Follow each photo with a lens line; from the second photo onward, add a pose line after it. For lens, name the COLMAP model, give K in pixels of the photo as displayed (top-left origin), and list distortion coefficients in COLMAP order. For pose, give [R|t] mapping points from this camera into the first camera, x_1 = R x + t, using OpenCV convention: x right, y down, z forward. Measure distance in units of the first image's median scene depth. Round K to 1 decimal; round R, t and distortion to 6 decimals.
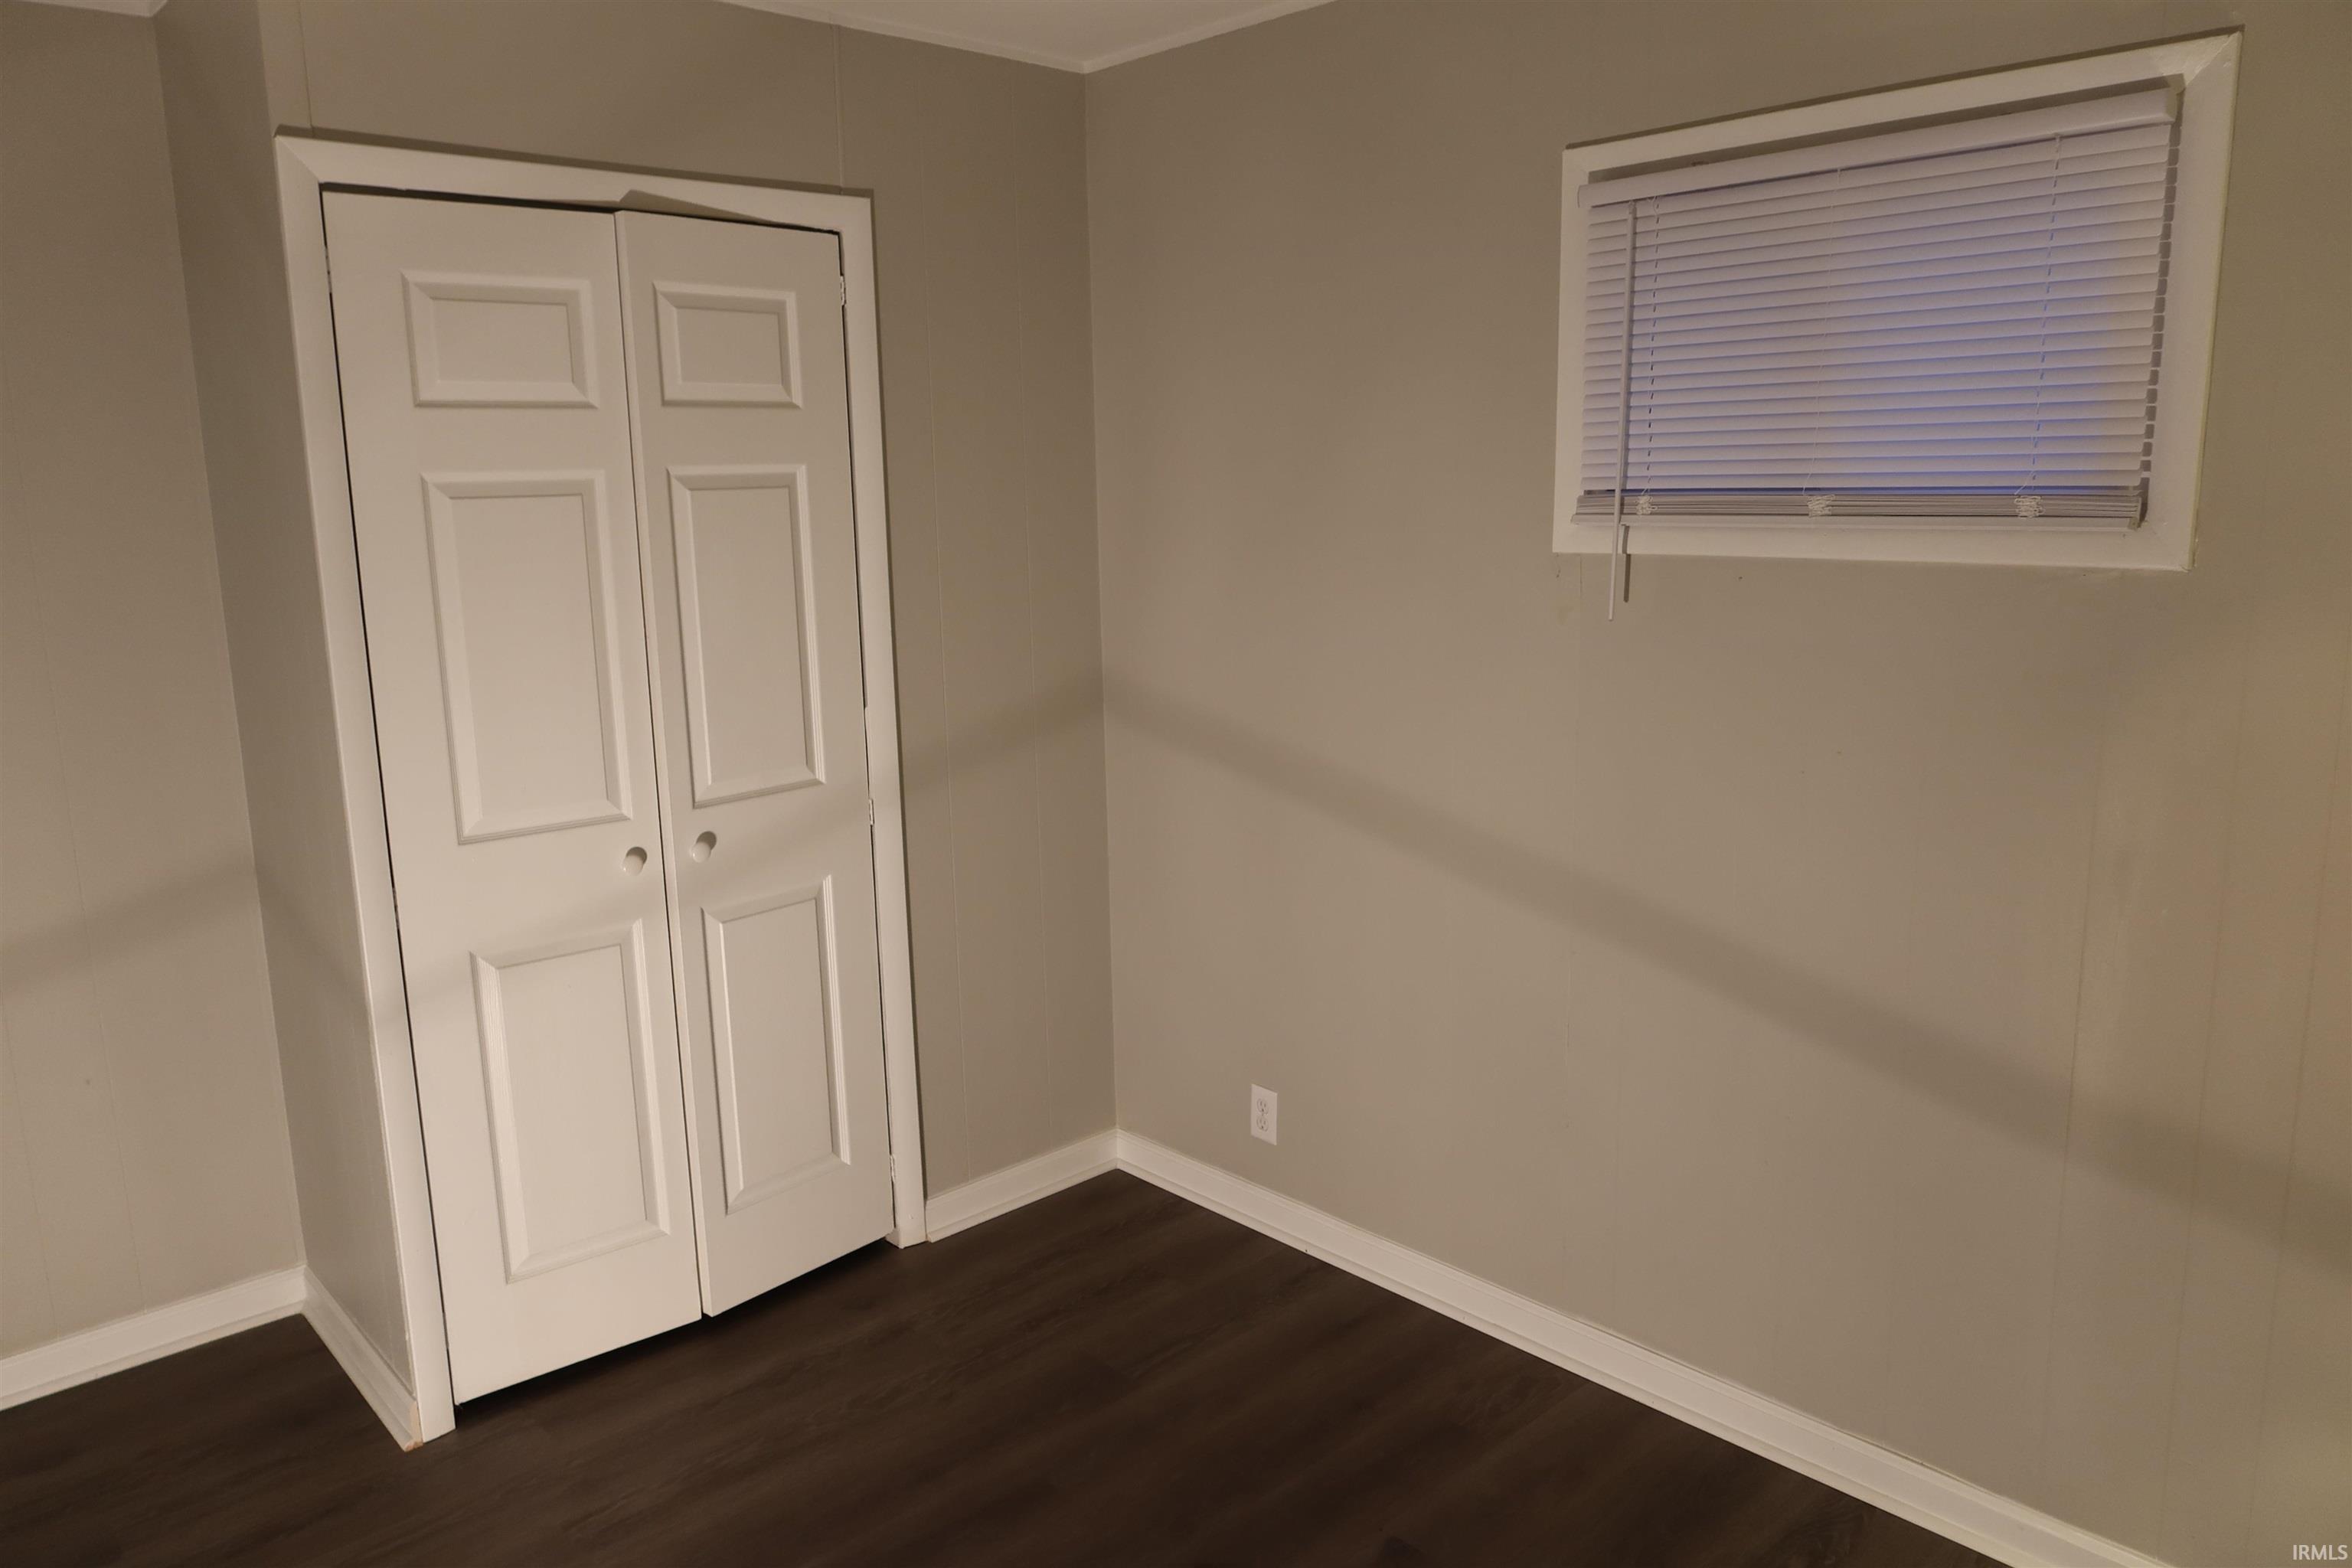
lens RADIAL K [[1625.8, 0, 1156.5], [0, 1625.8, 774.4], [0, 0, 1]] dist [0.001715, -0.000195]
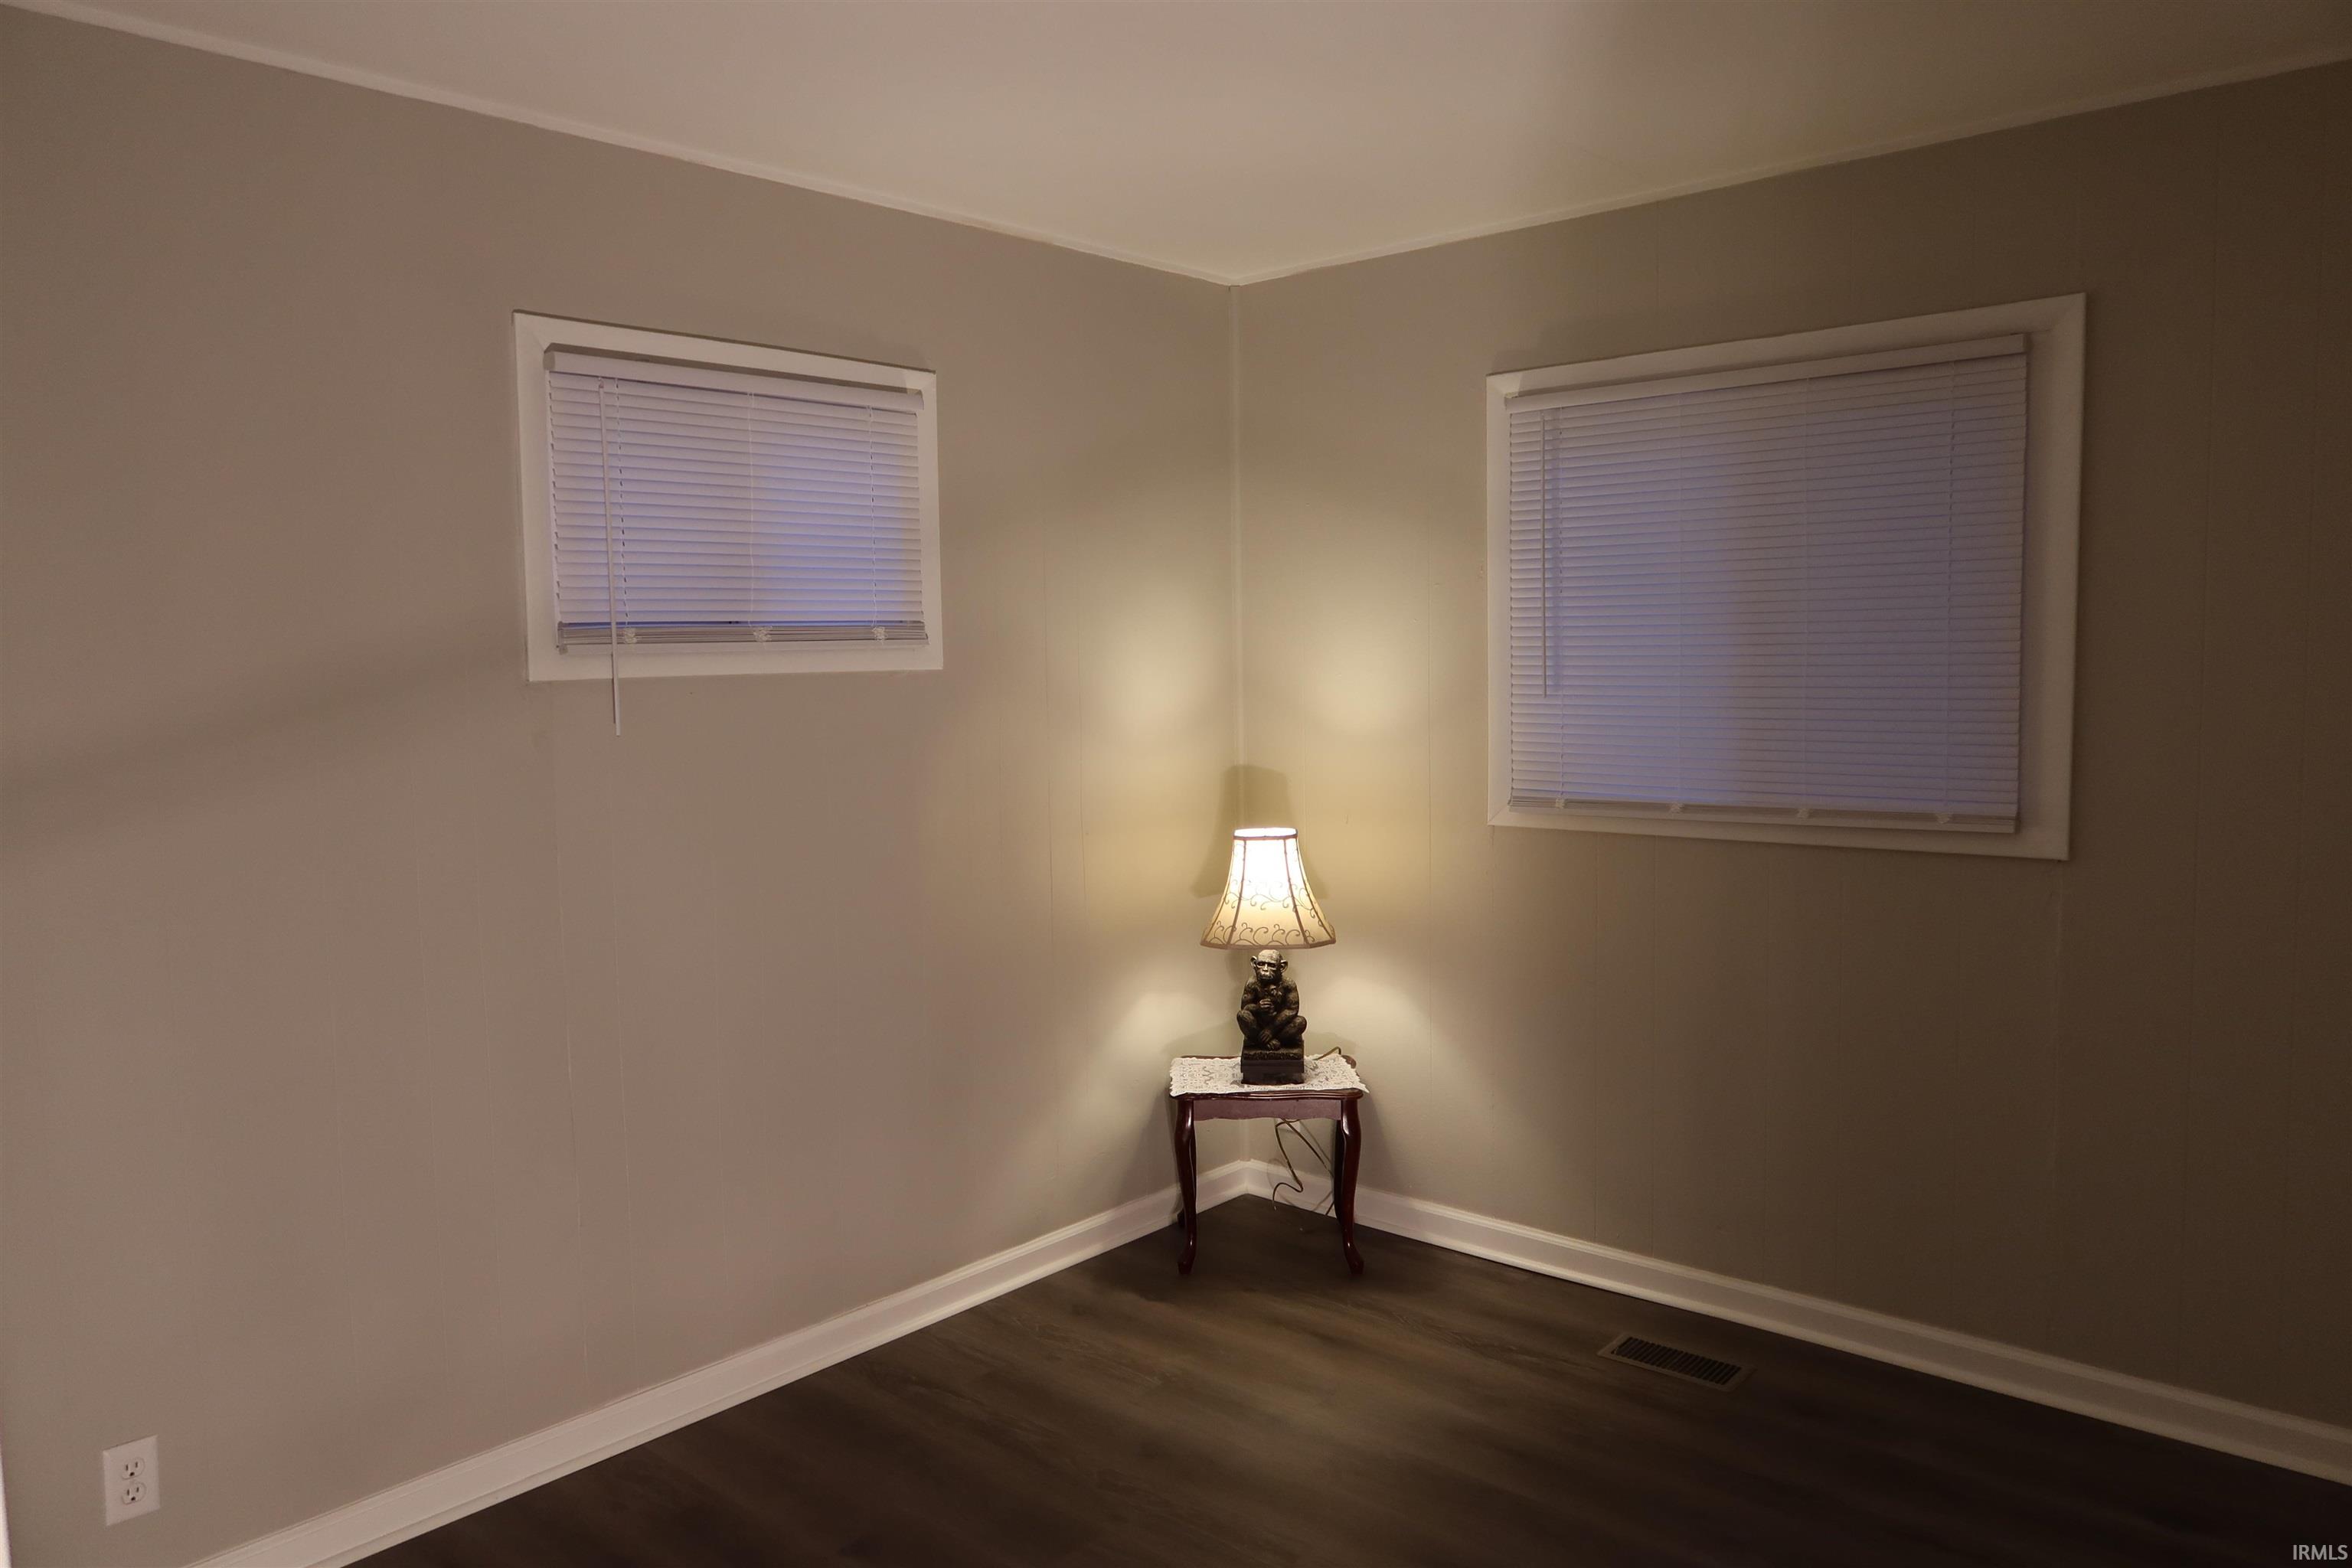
lens RADIAL K [[1625.8, 0, 1156.5], [0, 1625.8, 774.4], [0, 0, 1]] dist [0.001715, -0.000195]
pose [[-0.069736, -0.065641, 0.995404, -0.907478], [0.199752, 0.976705, 0.078402, -0.085830], [-0.977362, 0.204301, -0.054999, 0.725536]]
